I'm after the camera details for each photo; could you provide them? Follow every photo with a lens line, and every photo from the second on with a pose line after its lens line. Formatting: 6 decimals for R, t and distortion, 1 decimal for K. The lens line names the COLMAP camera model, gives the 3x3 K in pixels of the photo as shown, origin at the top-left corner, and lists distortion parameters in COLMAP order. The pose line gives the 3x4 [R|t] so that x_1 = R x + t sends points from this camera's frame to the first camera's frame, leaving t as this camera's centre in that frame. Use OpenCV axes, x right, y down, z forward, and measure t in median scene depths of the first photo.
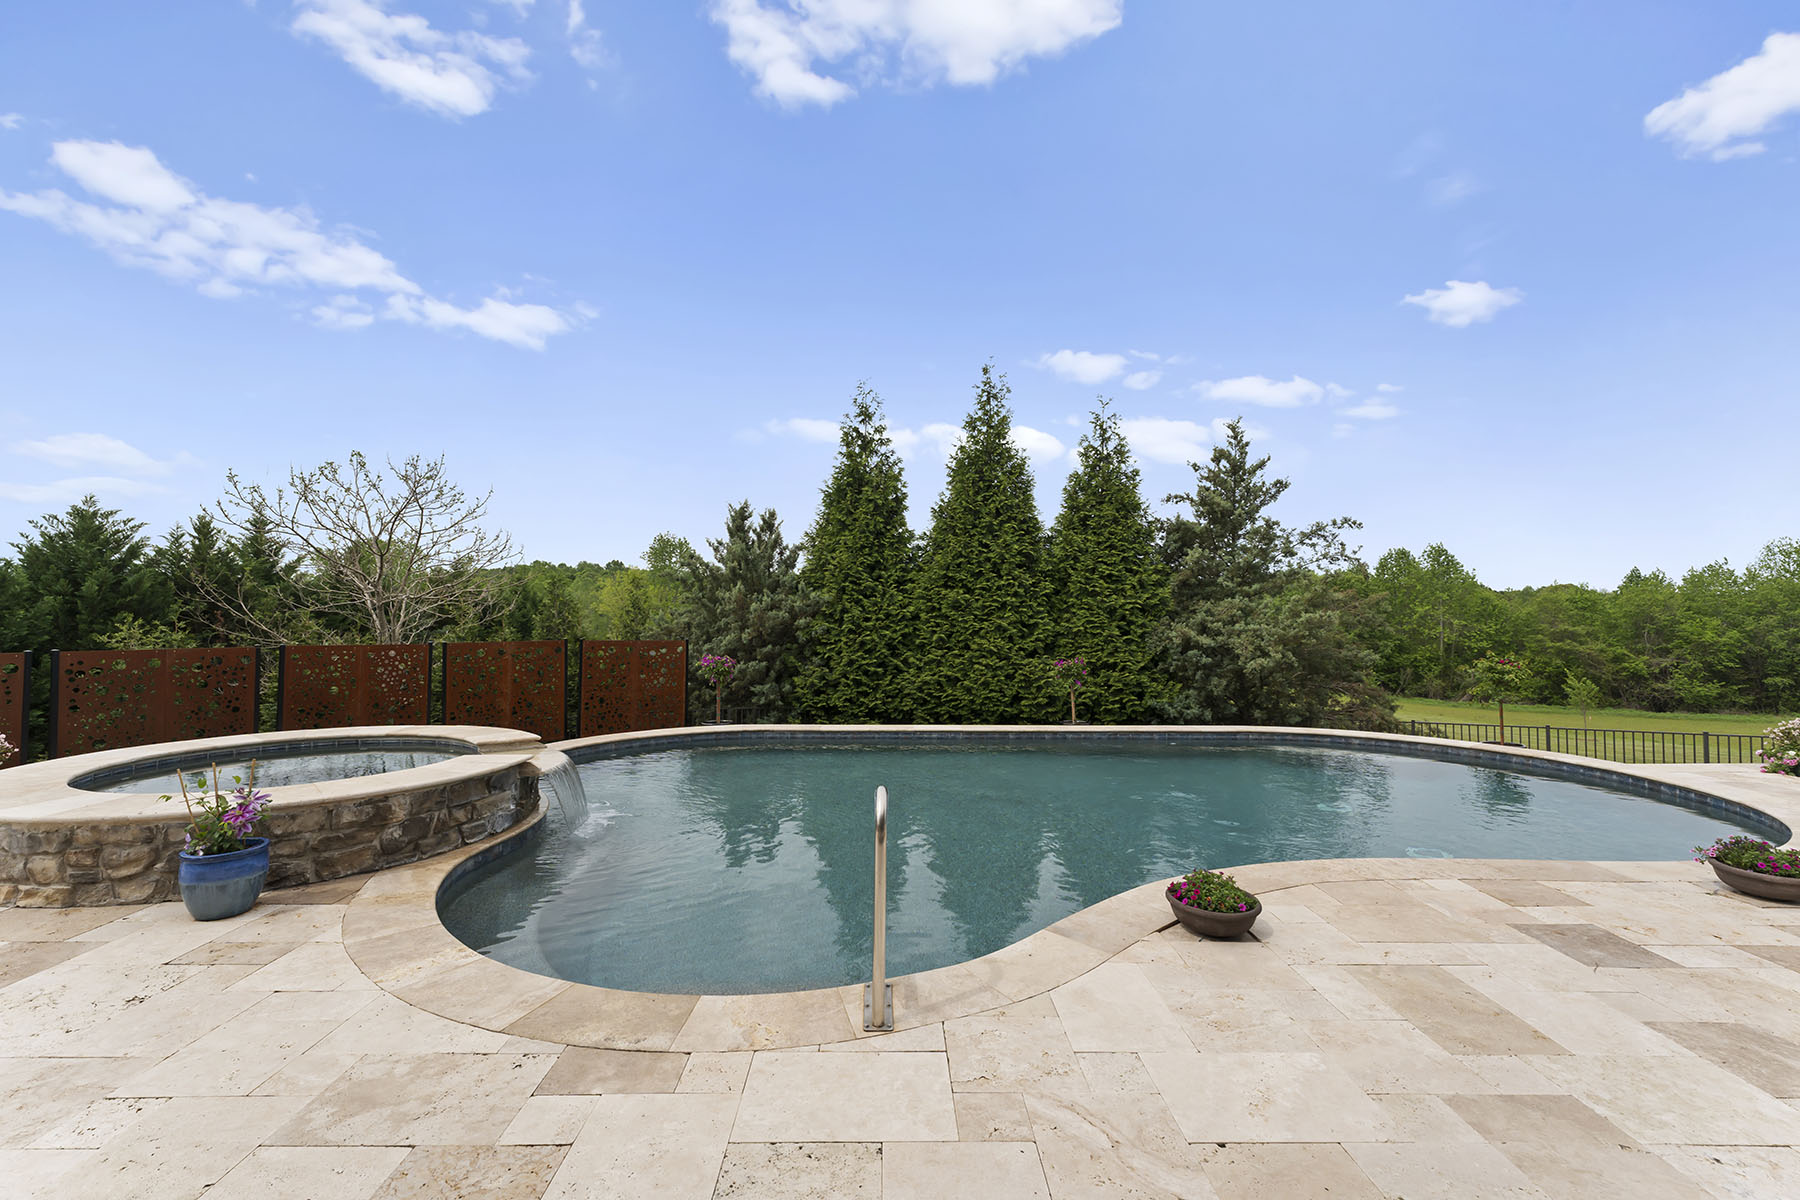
lens RADIAL K [[758.1, 0, 902.2], [0, 758.1, 604.9], [0, 0, 1]] dist [0.002607, 0.000041]
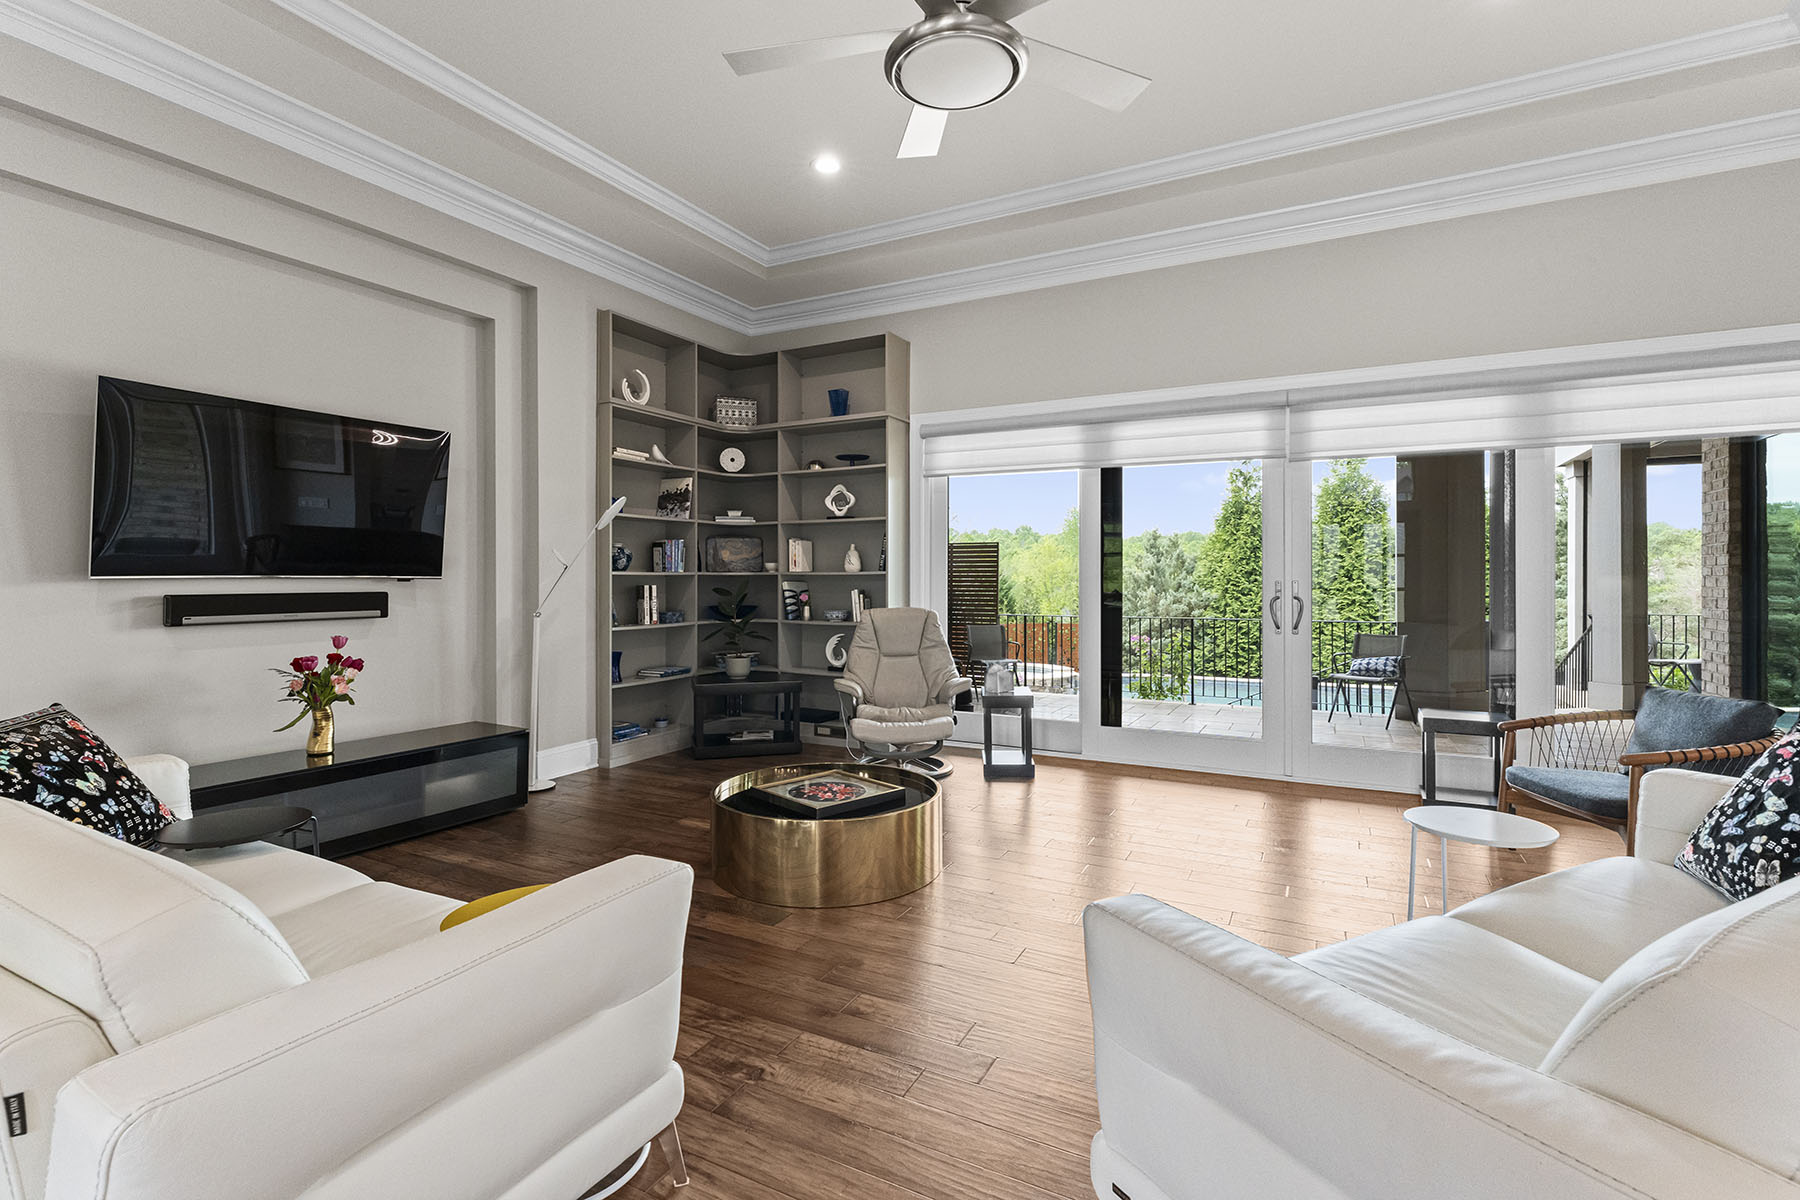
lens RADIAL K [[822.6, 0, 897.9], [0, 822.6, 572.9], [0, 0, 1]] dist [0.005940, 0.000190]
pose [[0.871631, -0.010322, -0.490055, 0.138307], [0.012909, 0.999915, 0.001898, -0.061053], [0.489993, -0.007981, 0.871690, -0.637645]]
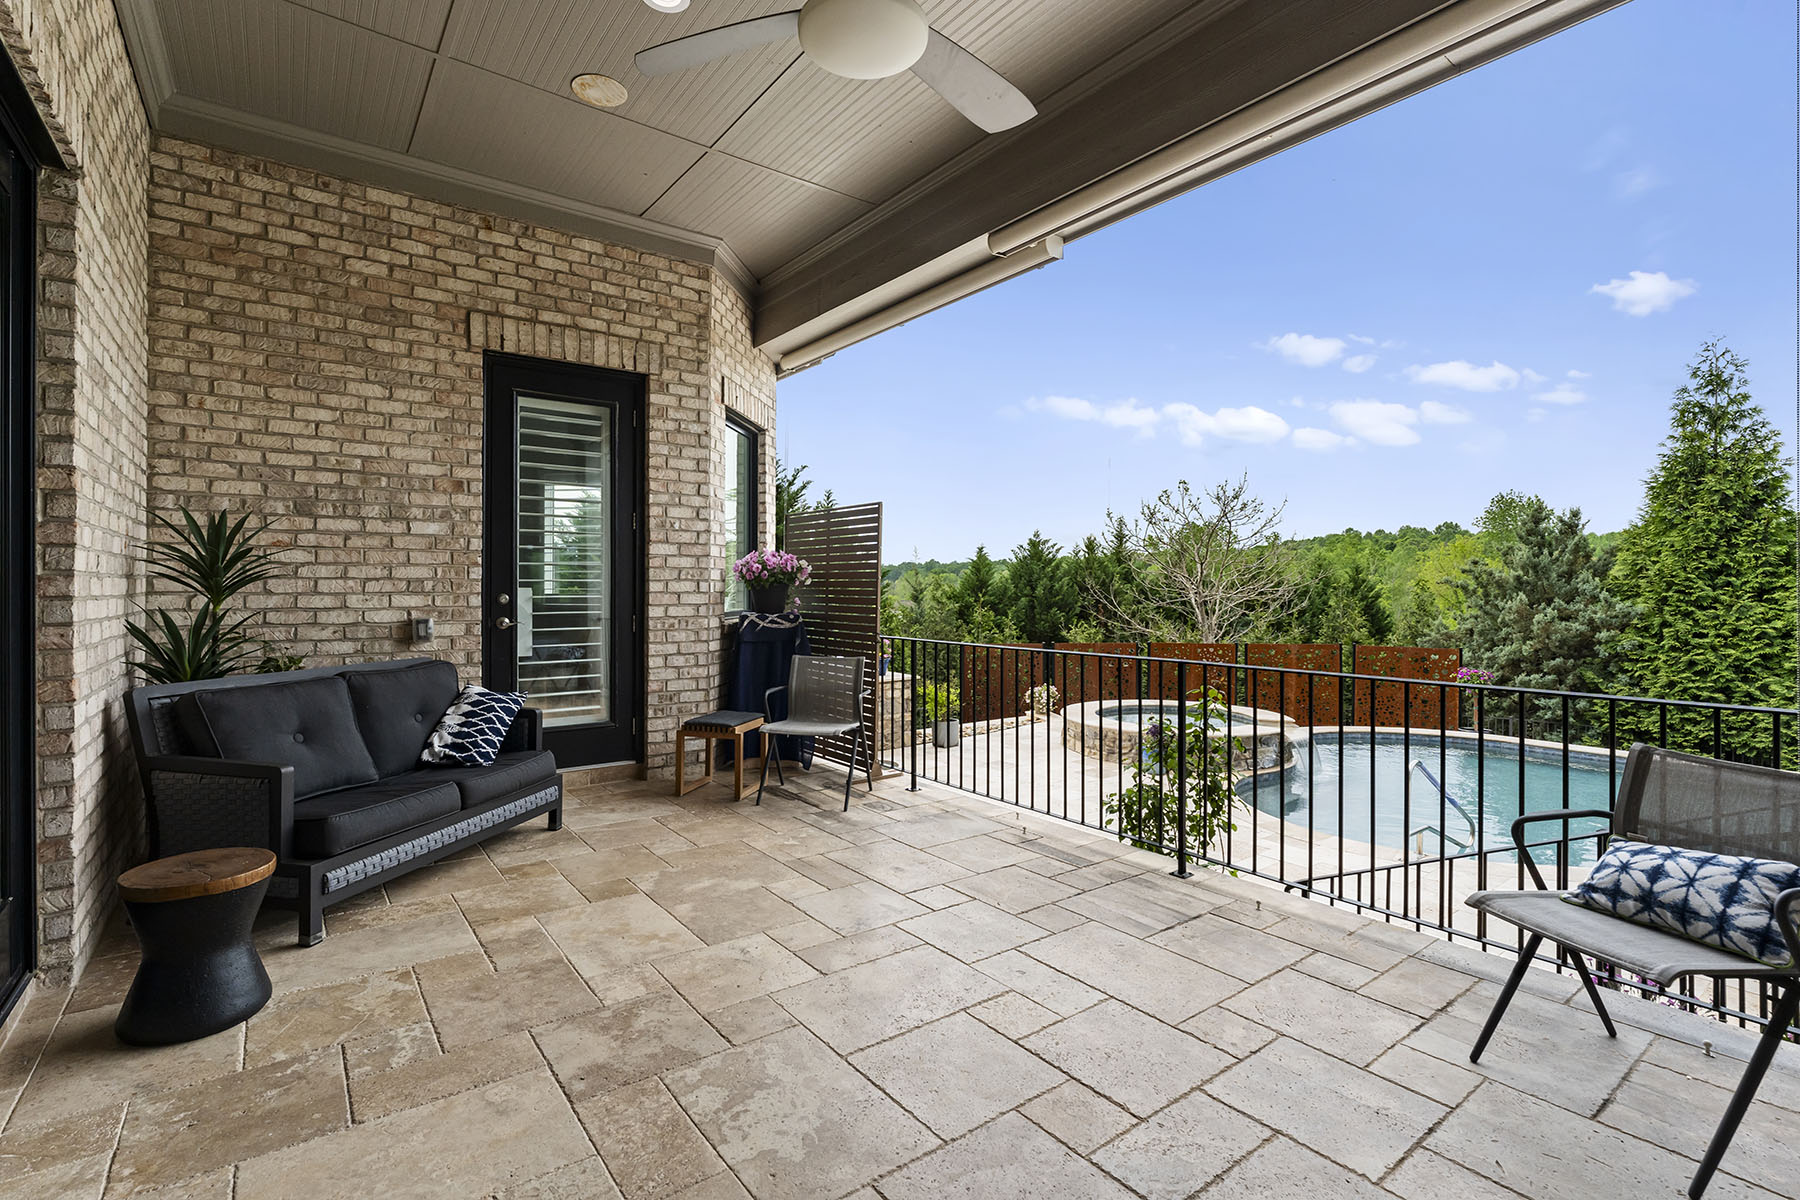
lens RADIAL K [[822.6, 0, 906.5], [0, 822.6, 582.0], [0, 0, 1]] dist [0.005940, 0.000190]
pose [[0.587401, -0.011180, -0.809219, 0.174078], [0.014592, 0.999888, -0.003222, -0.048611], [0.809164, -0.009915, 0.587499, -0.263333]]
